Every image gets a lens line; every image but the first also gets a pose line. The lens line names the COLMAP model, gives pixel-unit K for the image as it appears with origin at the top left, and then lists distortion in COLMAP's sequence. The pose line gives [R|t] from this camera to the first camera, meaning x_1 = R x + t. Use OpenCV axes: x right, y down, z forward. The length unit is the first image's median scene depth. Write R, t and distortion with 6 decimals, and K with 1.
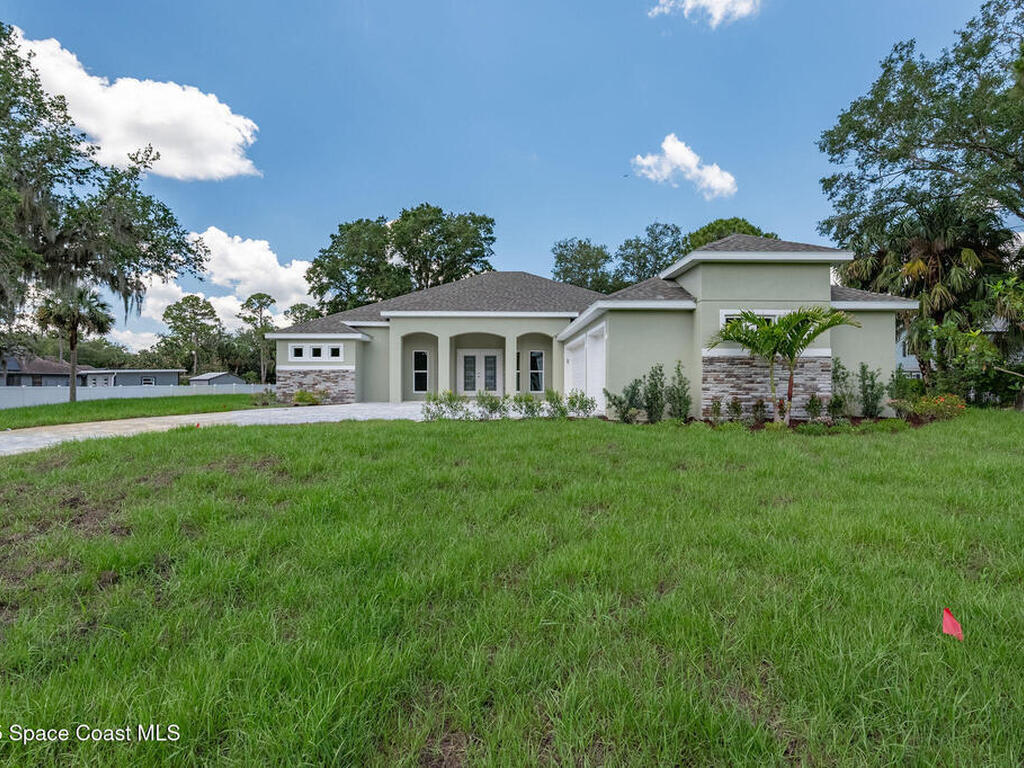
lens RADIAL K [[507.8, 0, 512.0], [0, 507.8, 384.0], [0, 0, 1]] dist [-0.018216, 0.000064]
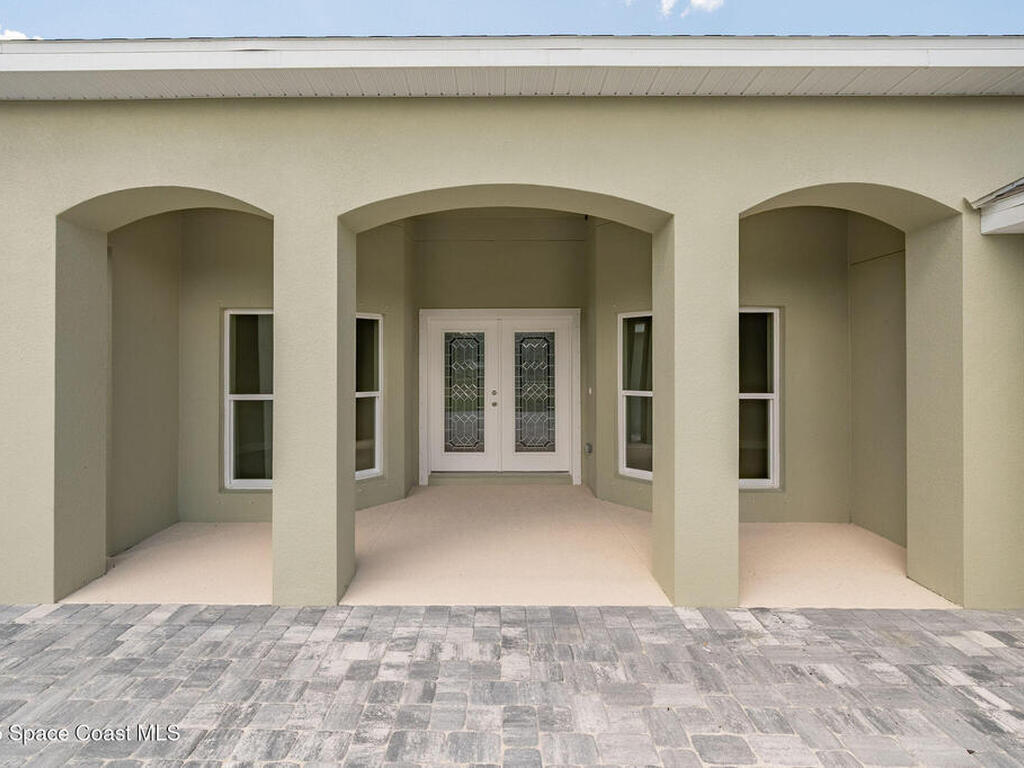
lens RADIAL K [[446.2, 0, 507.0], [0, 446.2, 378.9], [0, 0, 1]] dist [-0.000948, -0.000020]
pose [[0.999920, -0.004011, -0.011990, -0.064260], [0.004307, 0.999683, 0.024798, -0.041048], [0.011887, -0.024847, 0.999621, 0.862592]]
